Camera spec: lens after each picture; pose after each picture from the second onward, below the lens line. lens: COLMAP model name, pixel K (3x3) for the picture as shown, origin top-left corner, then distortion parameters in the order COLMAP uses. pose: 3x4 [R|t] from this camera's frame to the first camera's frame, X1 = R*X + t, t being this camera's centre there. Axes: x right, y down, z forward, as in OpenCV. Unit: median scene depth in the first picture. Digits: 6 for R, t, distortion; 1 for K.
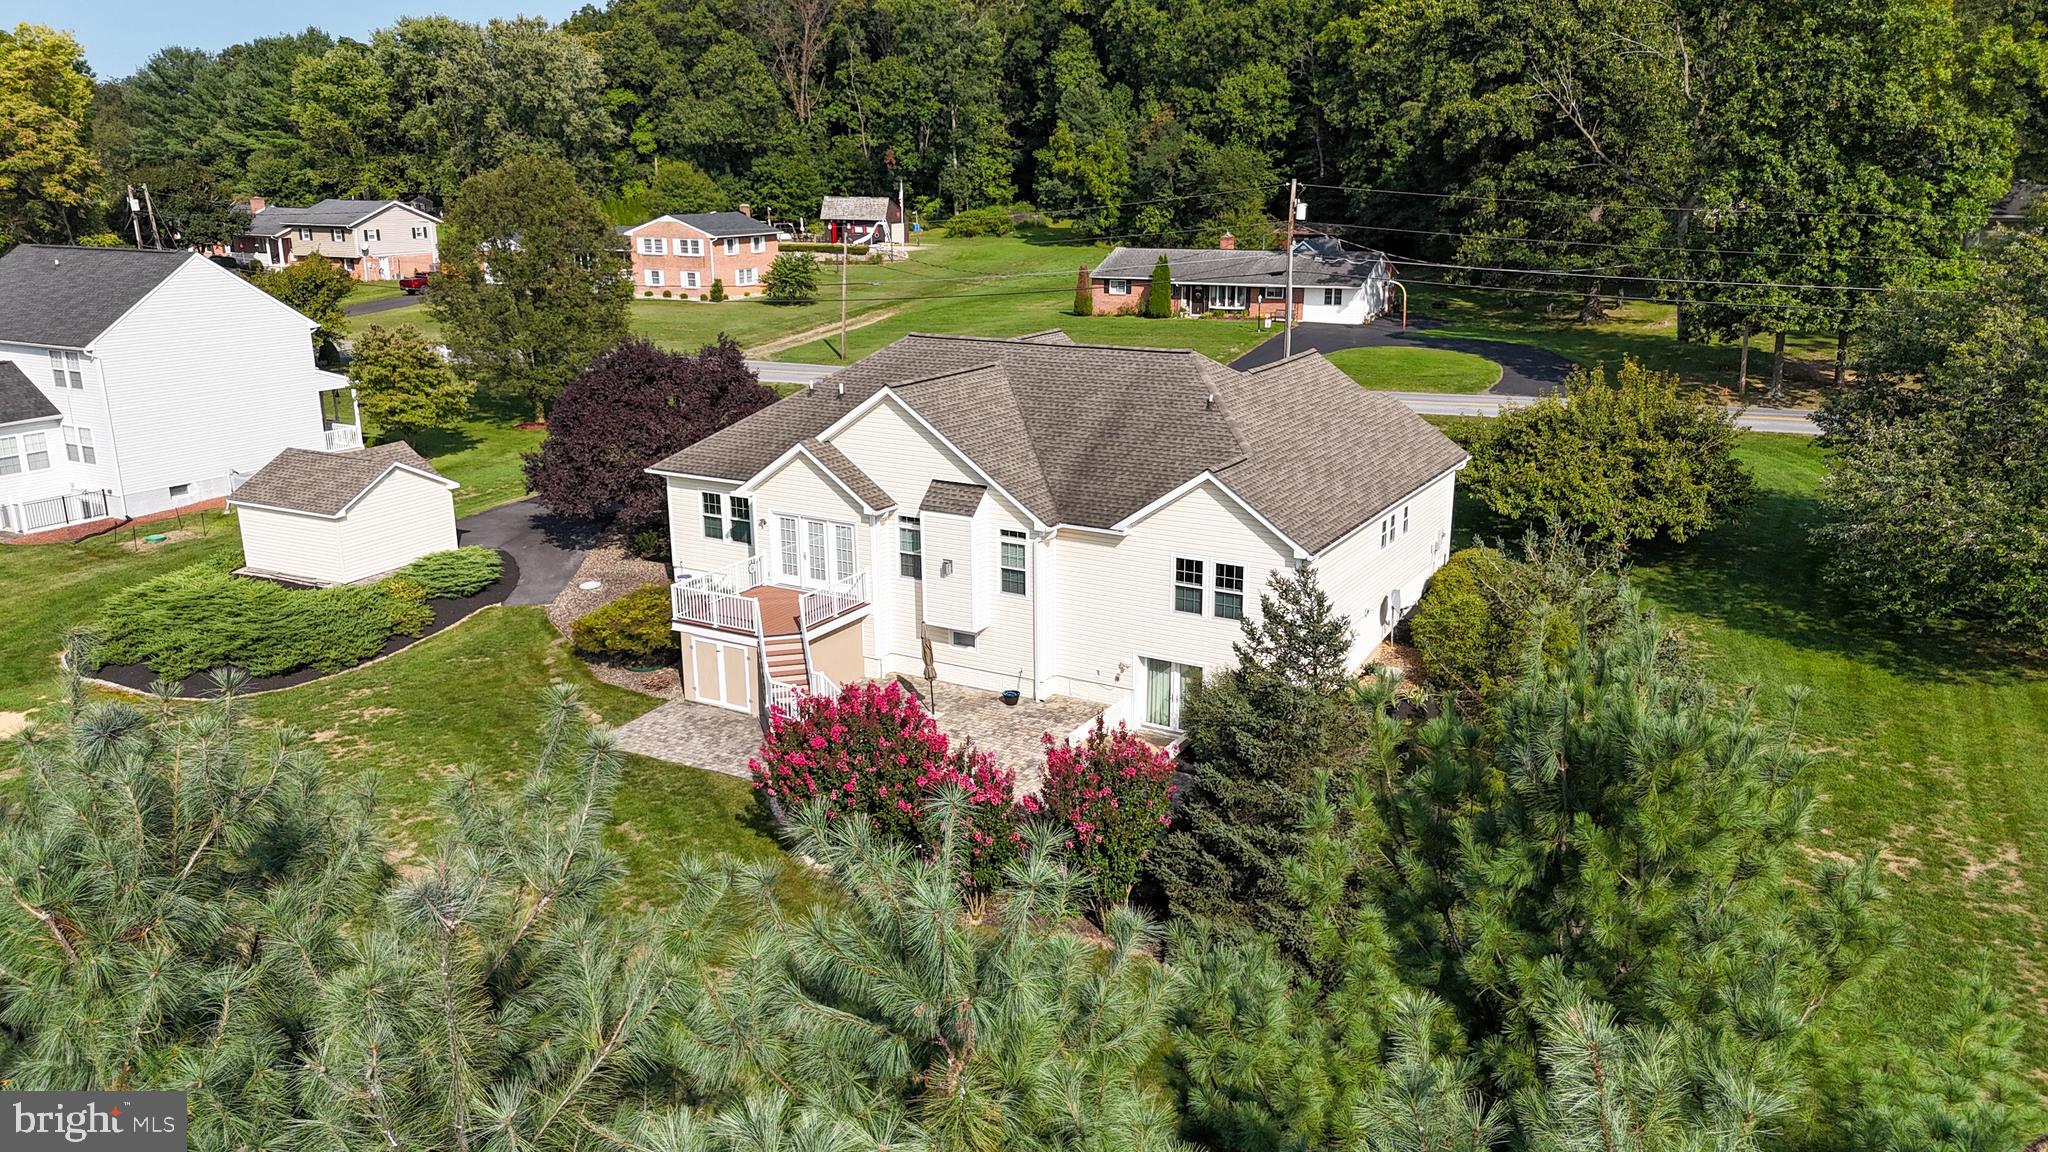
lens RADIAL K [[1503.9, 0, 1030.6], [0, 1503.9, 572.0], [0, 0, 1]] dist [0.063371, -0.059557]
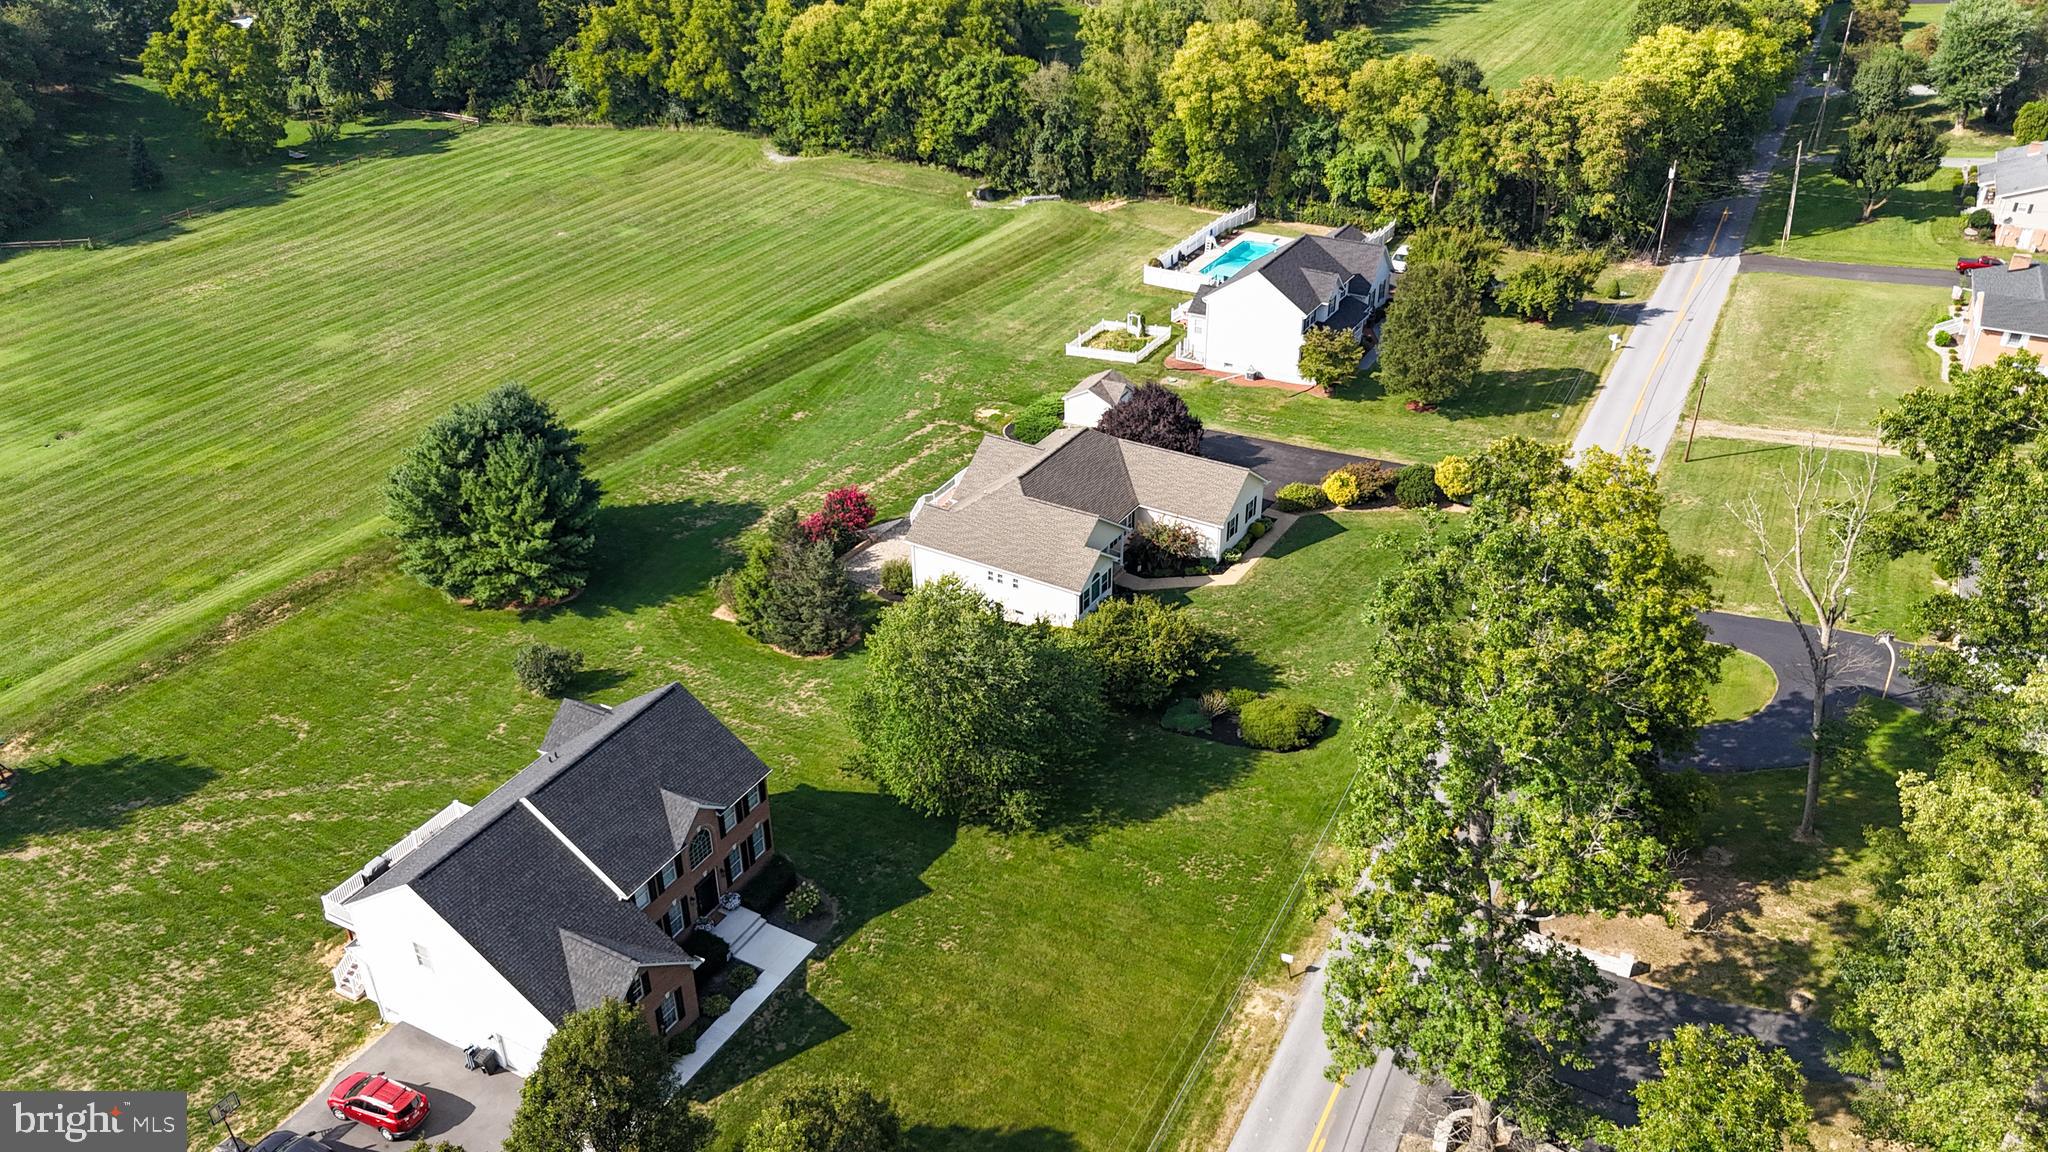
lens RADIAL K [[1494.3, 0, 1032.2], [0, 1494.3, 587.5], [0, 0, 1]] dist [0.082409, -0.098473]
pose [[-0.016576, 0.514218, -0.857499, 1.480606], [-0.257226, 0.826558, 0.500636, -0.791348], [0.966209, 0.228870, 0.118569, 0.497382]]
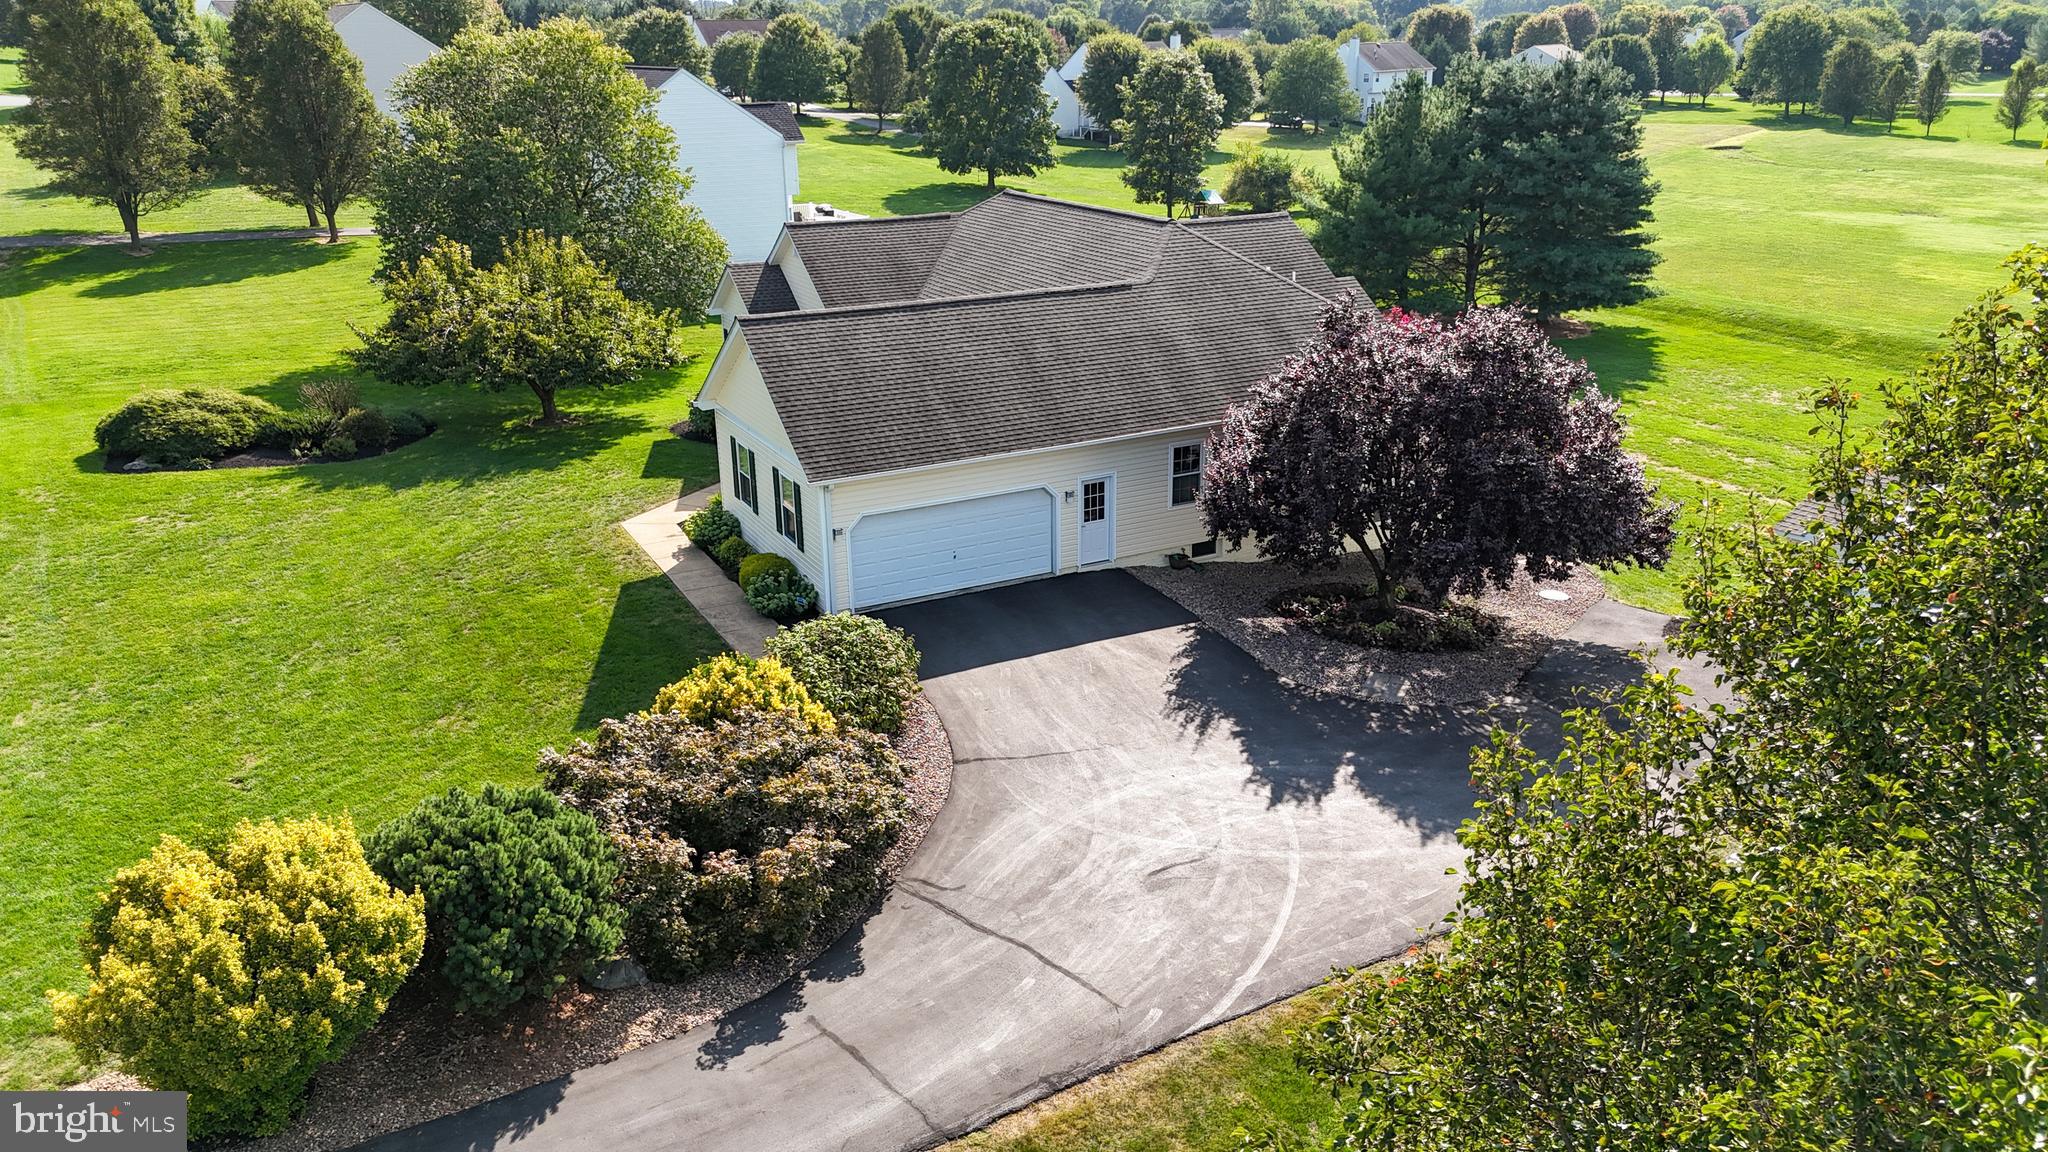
lens RADIAL K [[1503.9, 0, 1030.6], [0, 1503.9, 572.0], [0, 0, 1]] dist [0.063371, -0.059557]
pose [[-0.847862, -0.163042, 0.504527, -0.337258], [0.157297, 0.831365, 0.533001, -0.327564], [-0.506347, 0.531272, -0.679237, 1.229821]]
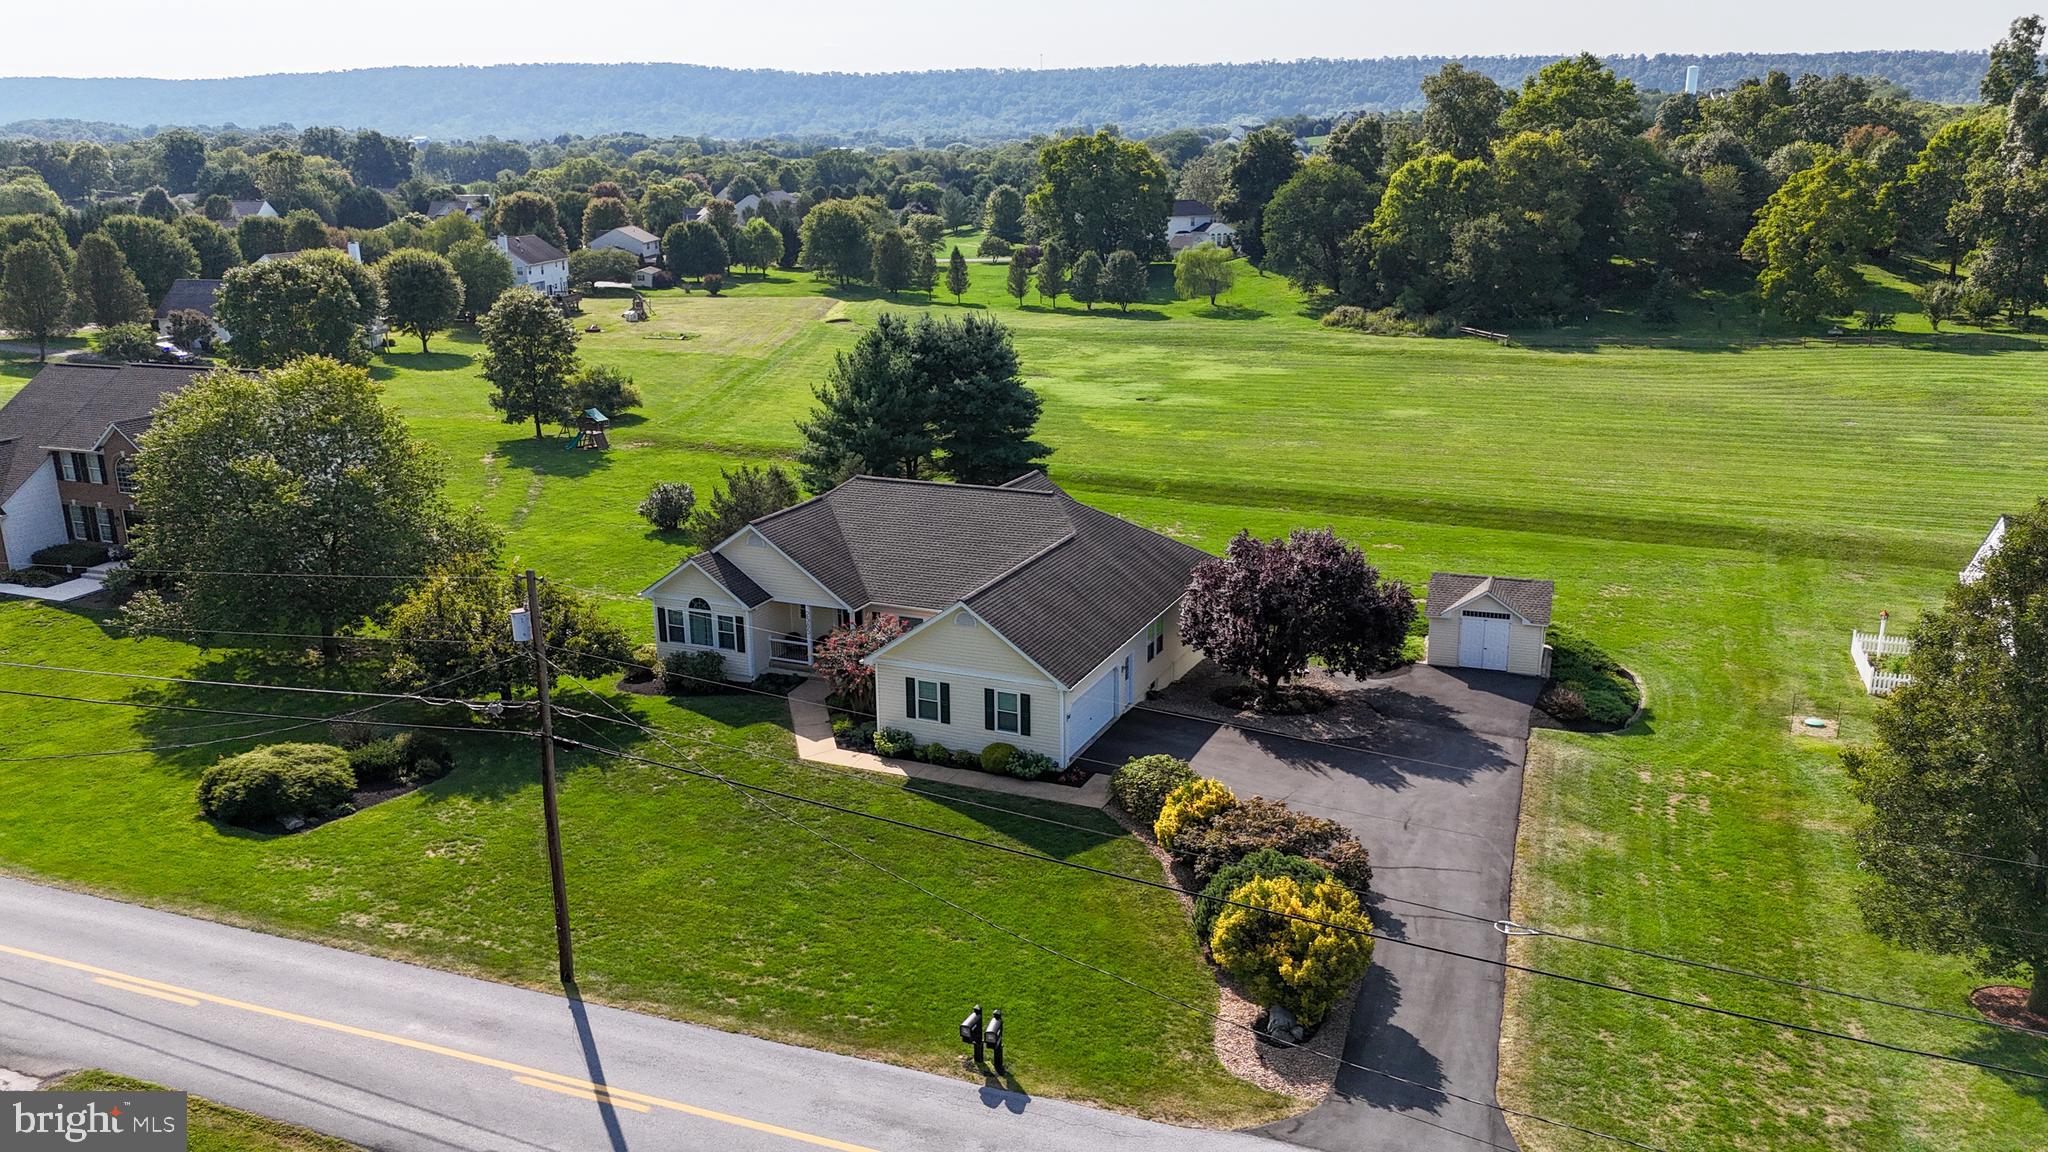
lens RADIAL K [[1505.7, 0, 1030.6], [0, 1505.7, 574.3], [0, 0, 1]] dist [0.061725, -0.059438]
pose [[-0.993524, 0.046849, -0.103519, 0.060680], [-0.012971, 0.858328, 0.512938, -0.564901], [0.112884, 0.510959, -0.852161, 1.565711]]
